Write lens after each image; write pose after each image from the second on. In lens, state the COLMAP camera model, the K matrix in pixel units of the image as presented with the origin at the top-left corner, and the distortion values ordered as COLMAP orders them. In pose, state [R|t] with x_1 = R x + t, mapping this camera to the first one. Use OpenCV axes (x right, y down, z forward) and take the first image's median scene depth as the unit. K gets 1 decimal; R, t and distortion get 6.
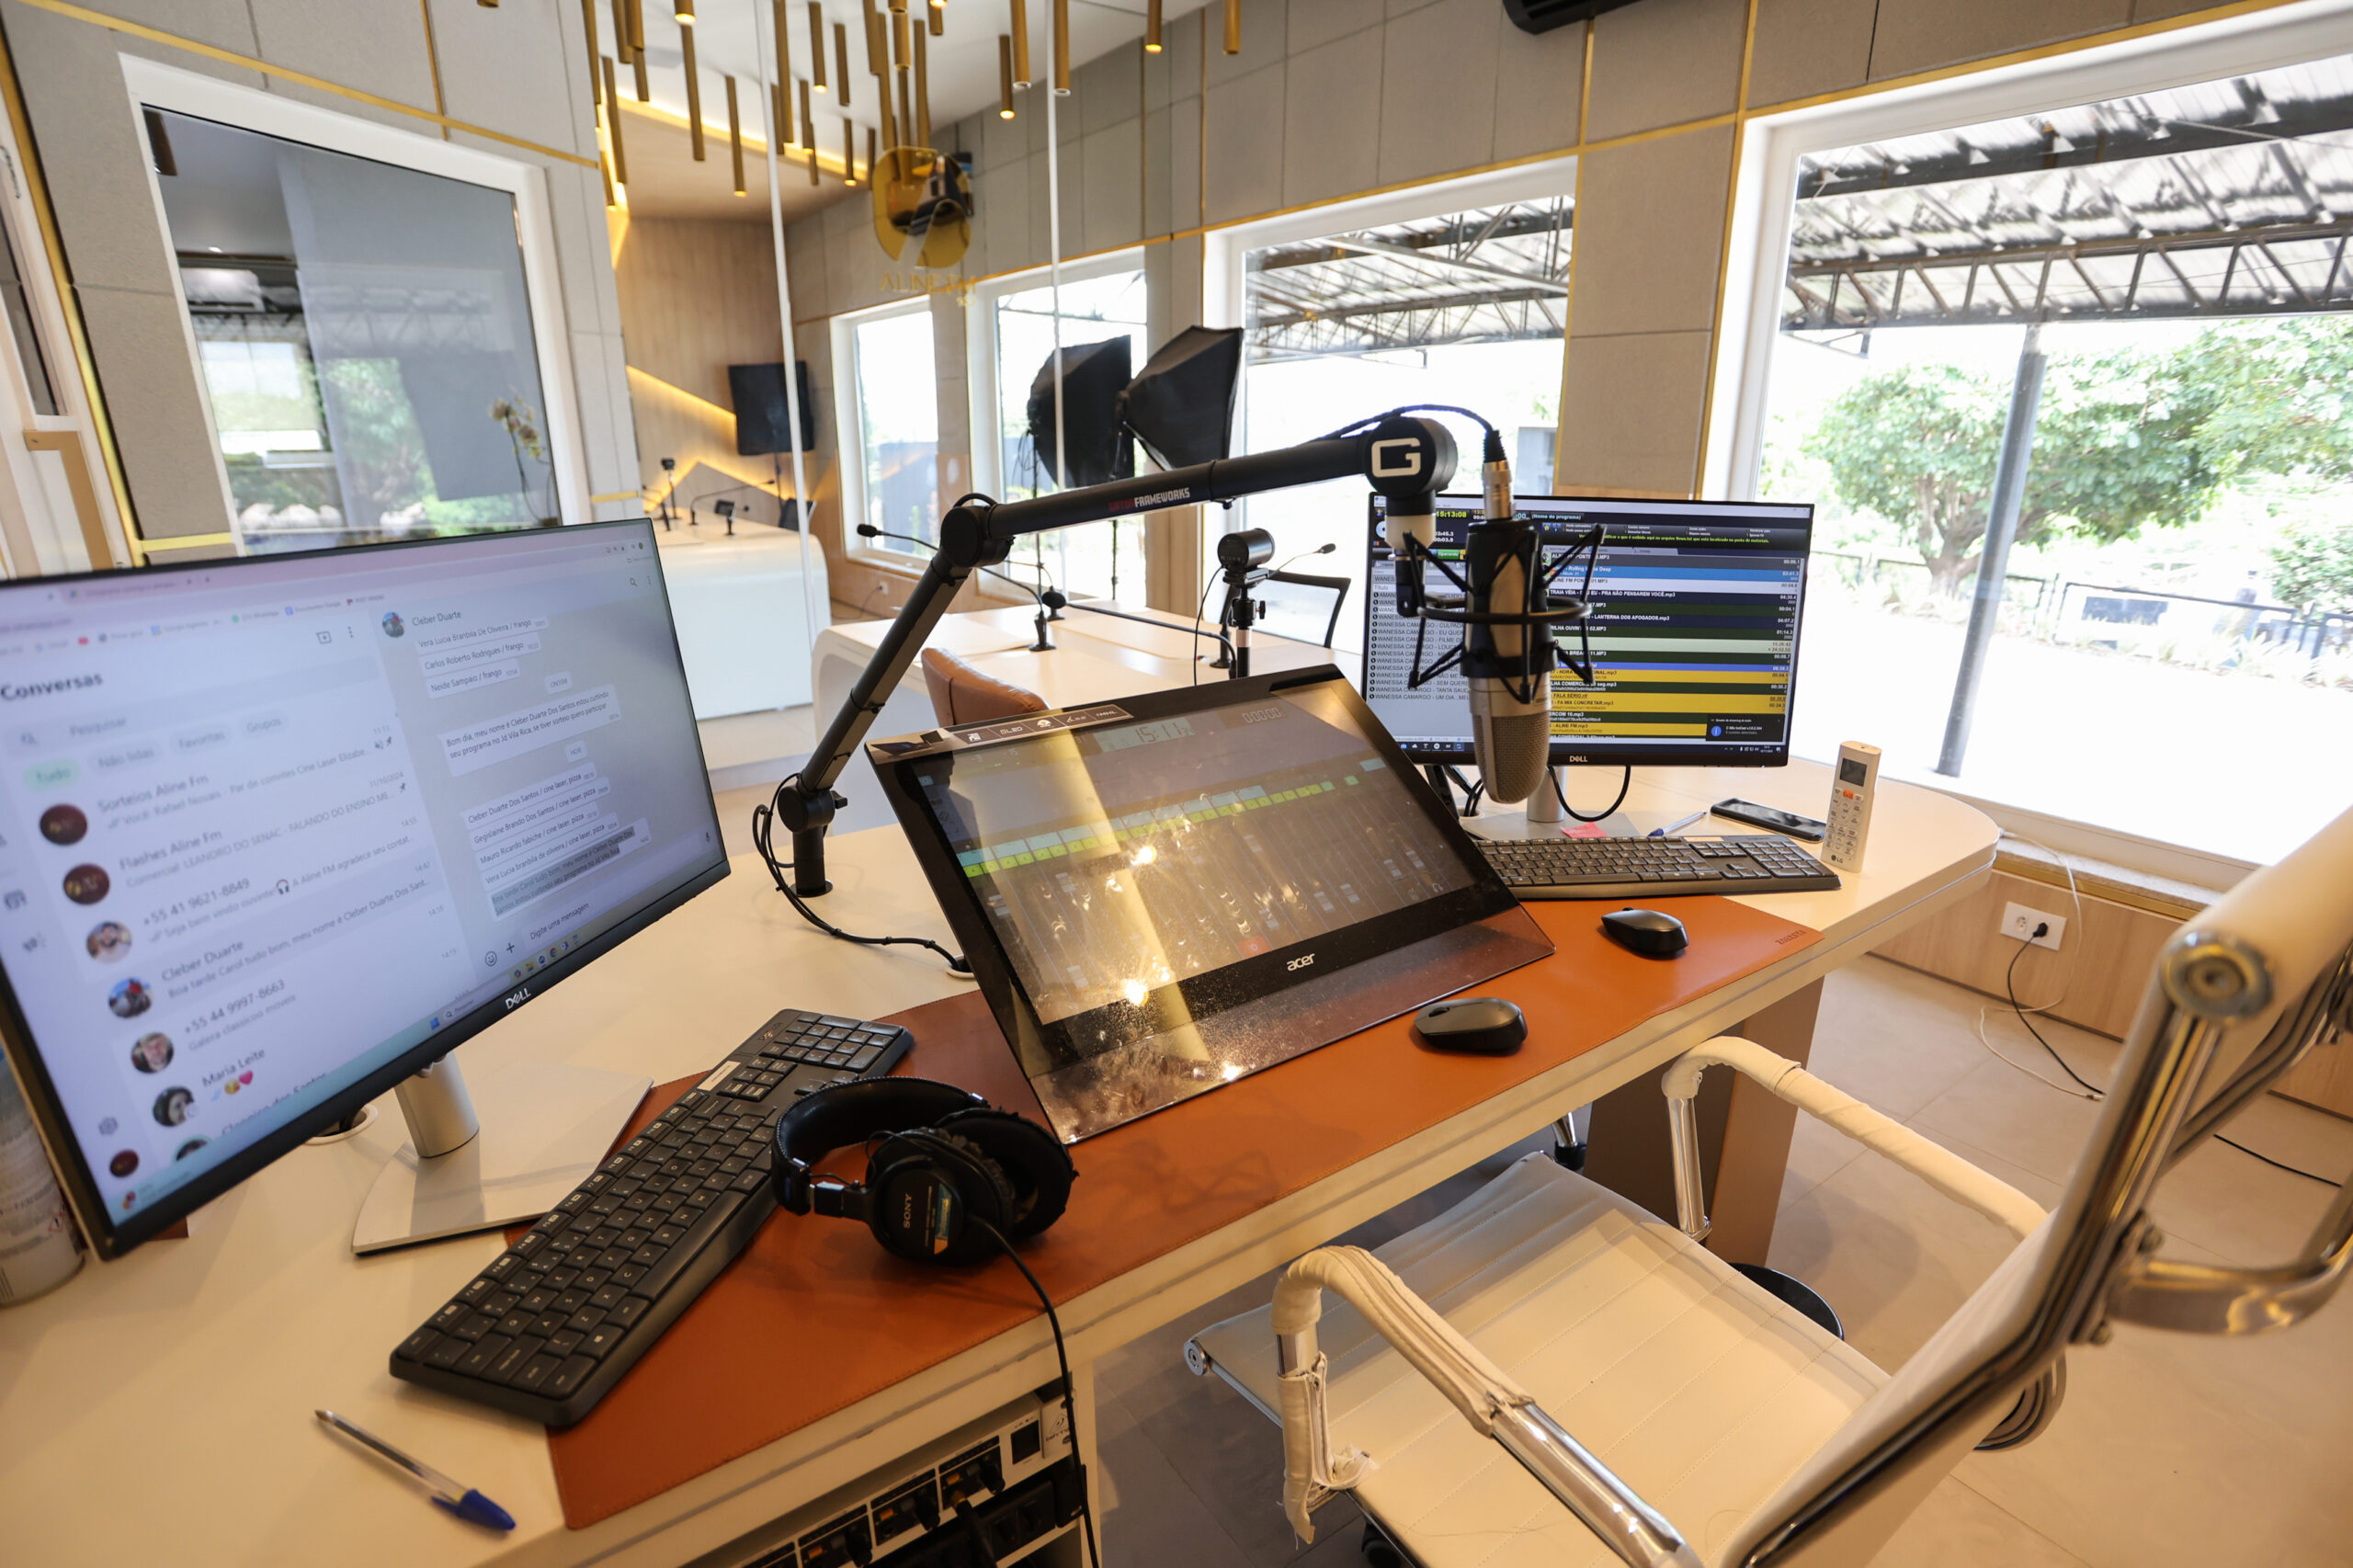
lens RADIAL K [[1194.8, 0, 1182.8], [0, 1194.8, 822.4], [0, 0, 1]] dist [-0.076300, 0.030357]
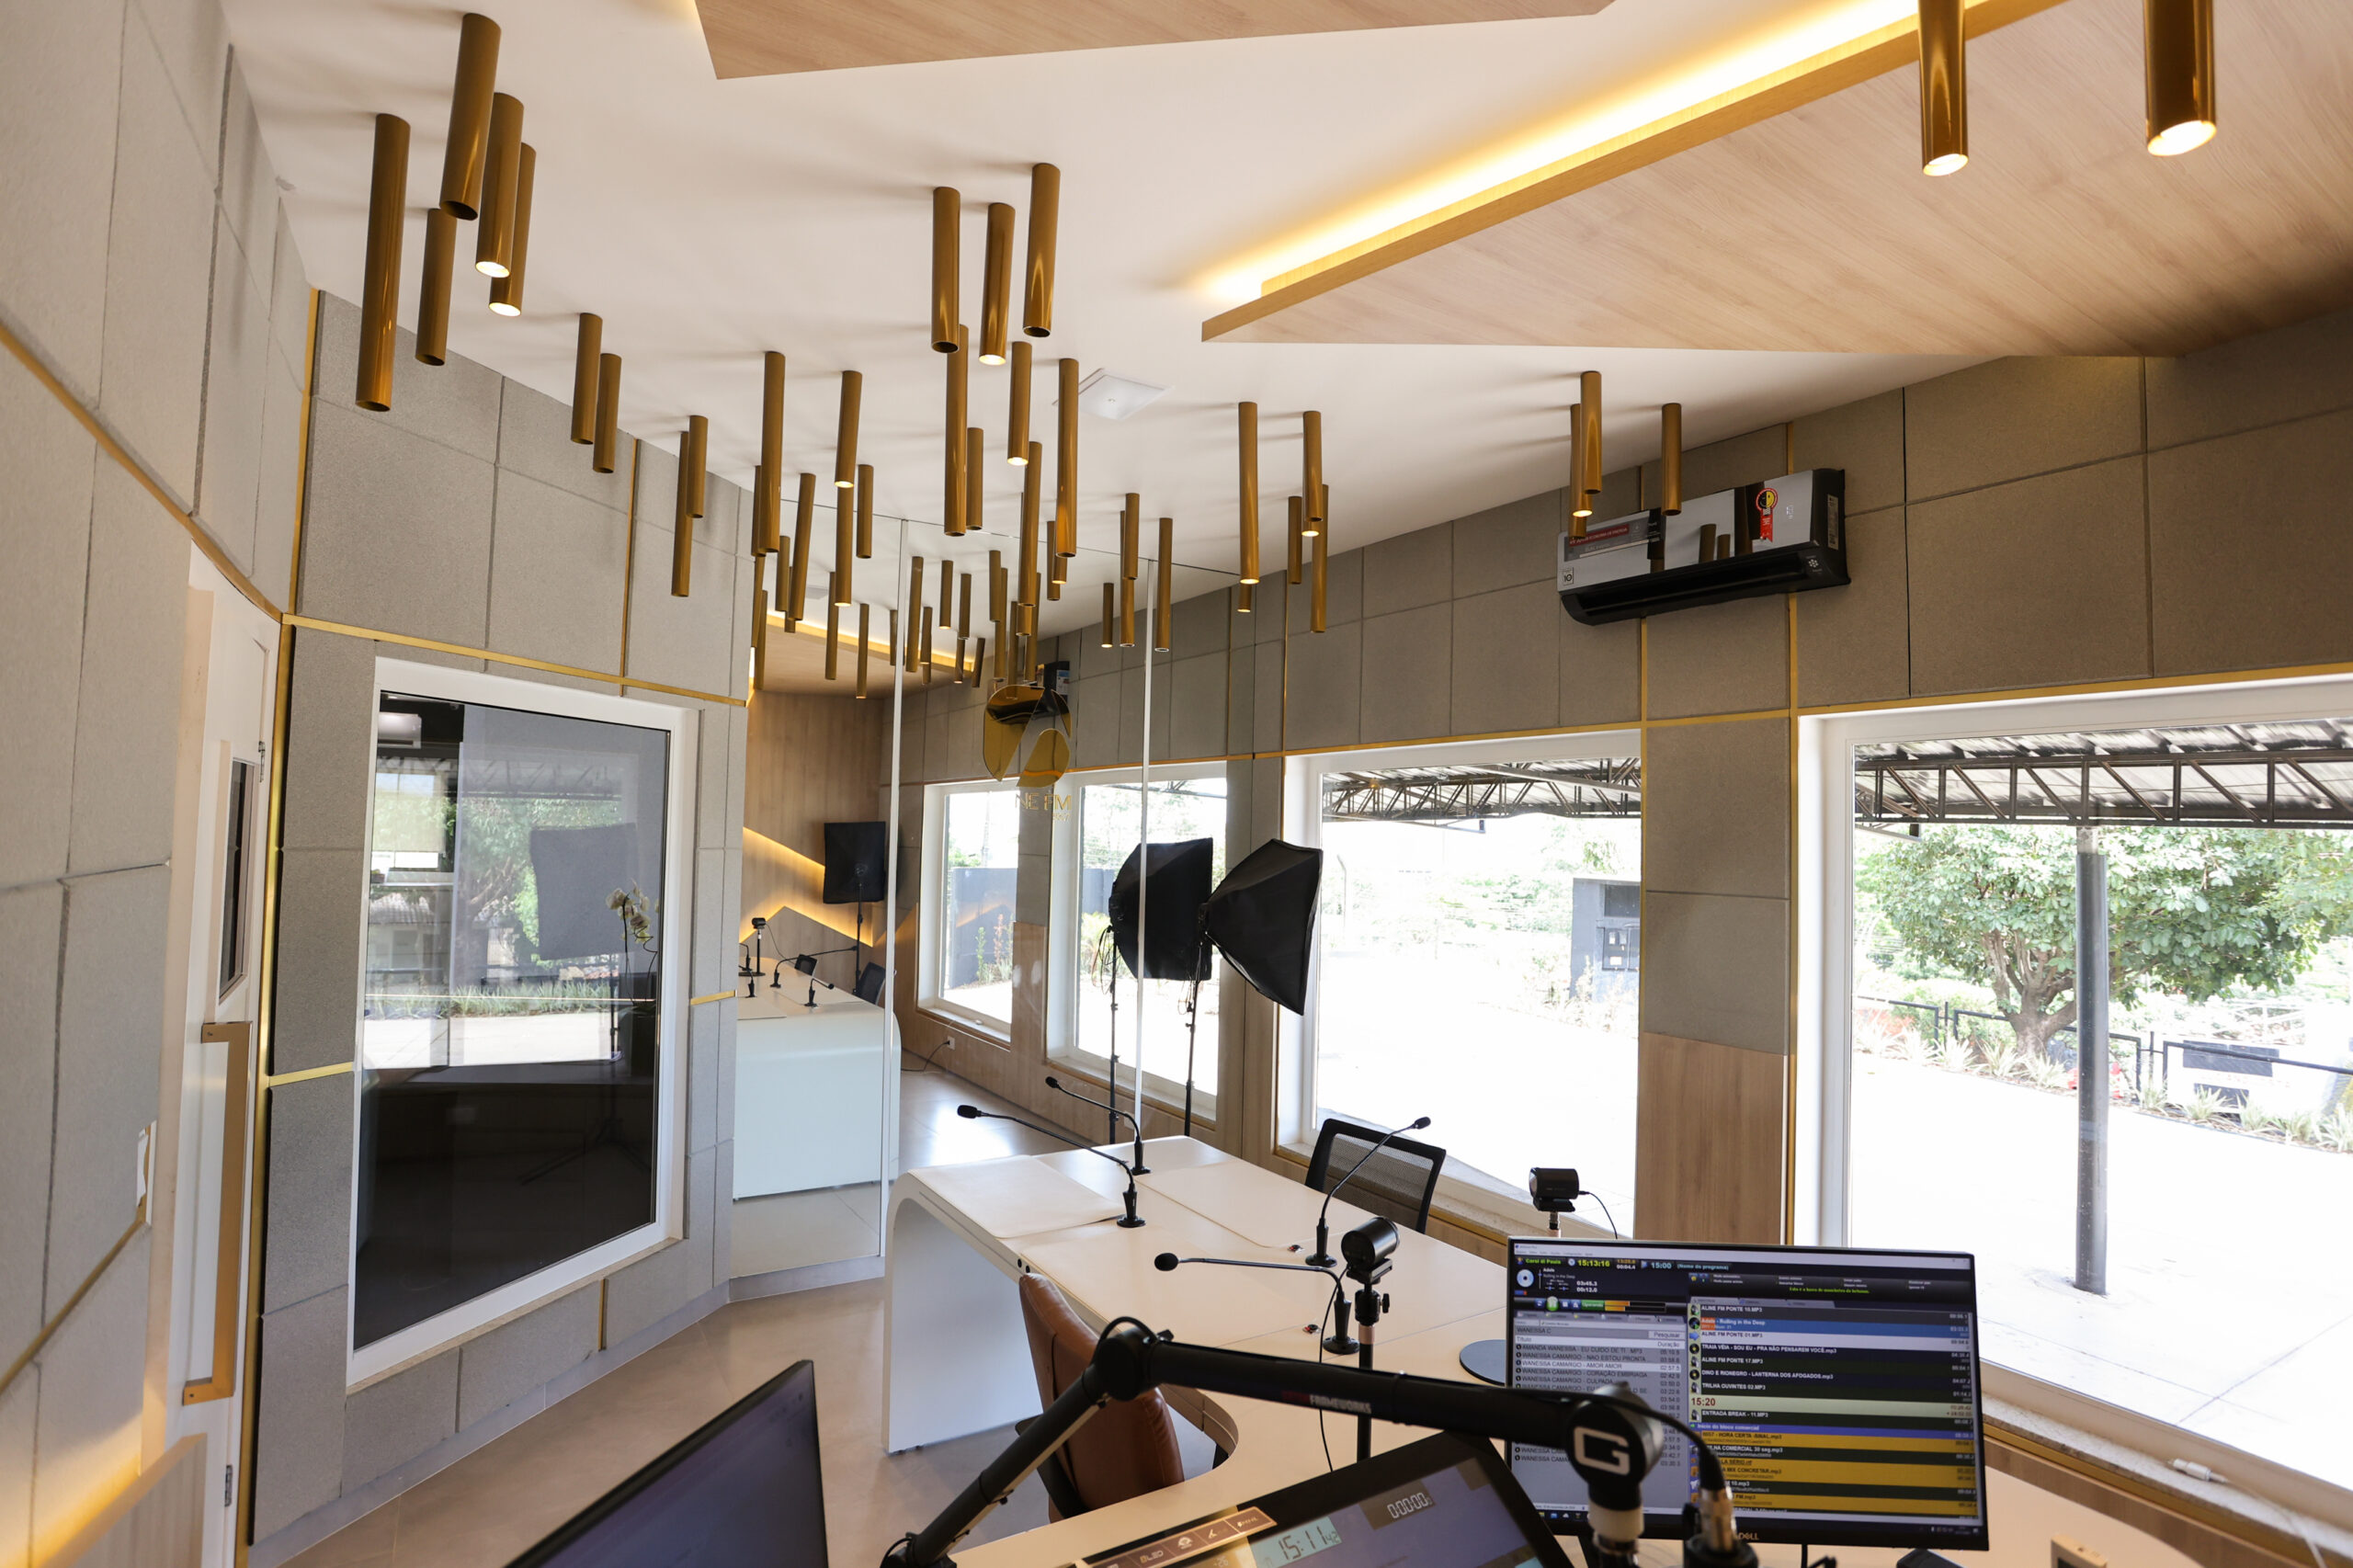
lens RADIAL K [[1199.1, 0, 1176.5], [0, 1199.1, 784.0], [0, 0, 1]] dist [-0.076061, 0.032308]
pose [[0.998248, 0.022192, -0.054850, -0.014180], [-0.040895, 0.928721, -0.368517, -0.049704], [0.042762, 0.370114, 0.928002, -0.011771]]
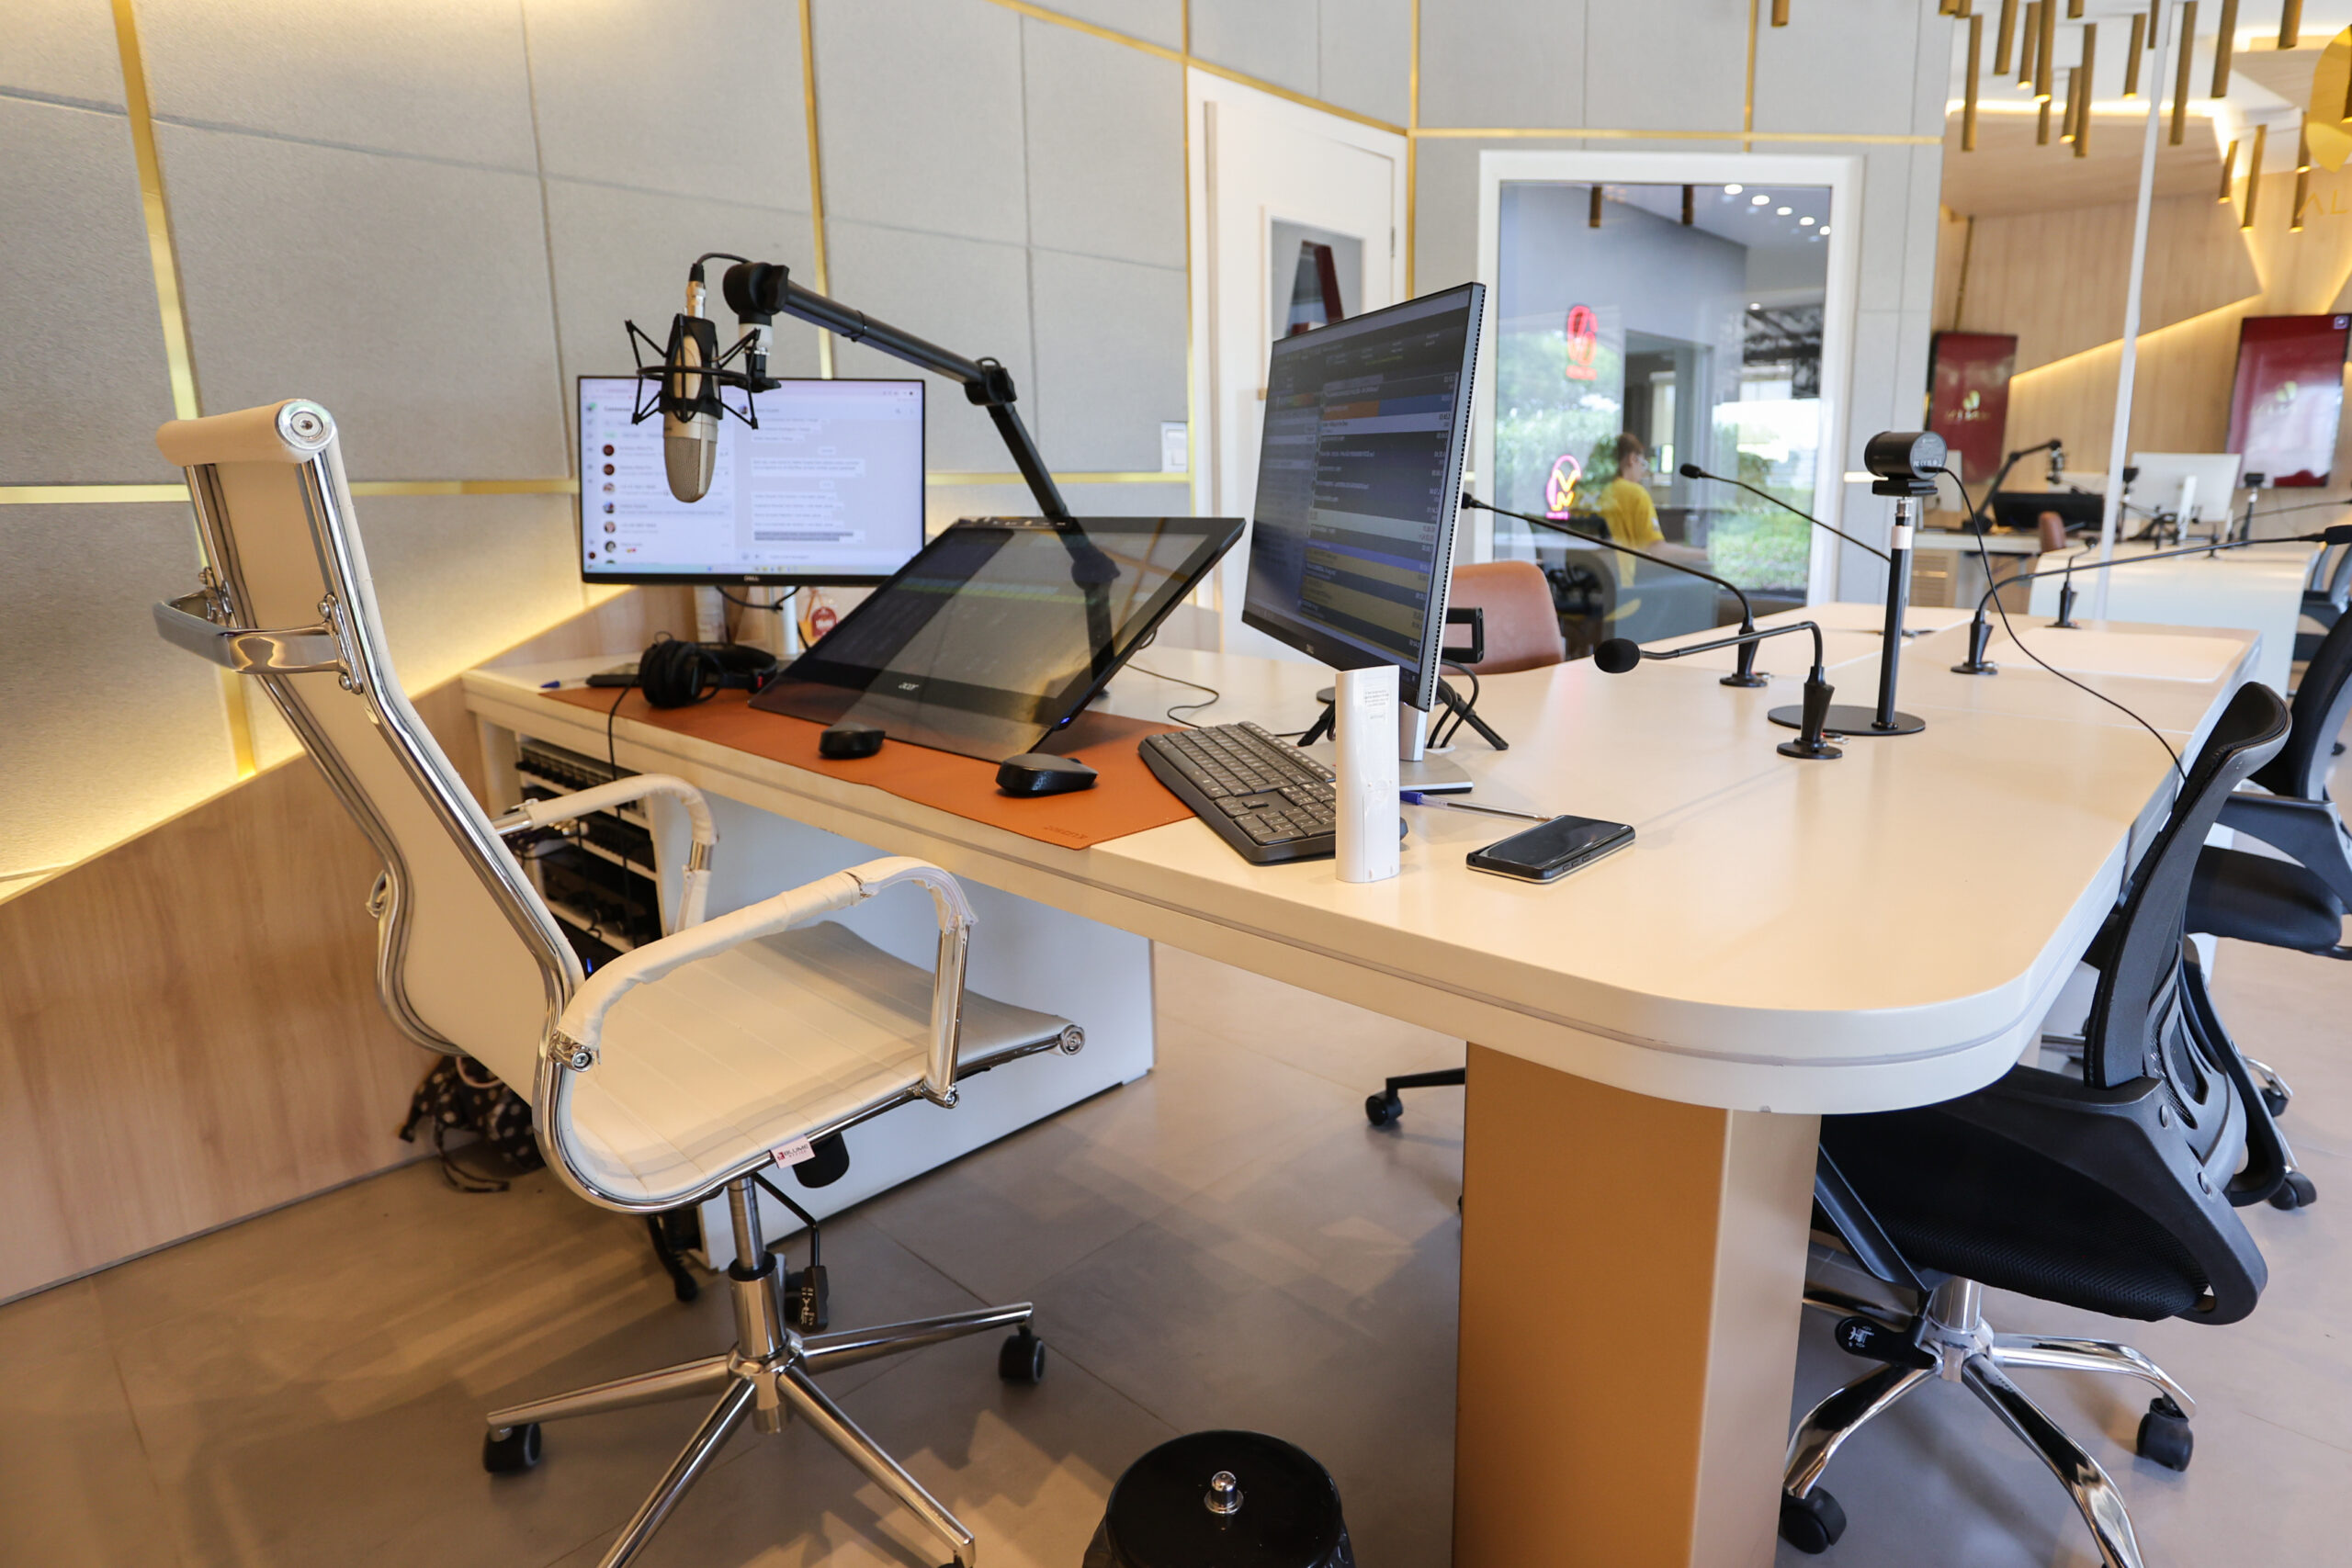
lens RADIAL K [[1194.2, 0, 1182.3], [0, 1194.2, 822.4], [0, 0, 1]] dist [-0.076300, 0.030357]
pose [[0.210920, 0.279177, -0.936789, 0.226994], [-0.316378, 0.926261, 0.204806, -0.017362], [0.924888, 0.253182, 0.283692, 0.147770]]
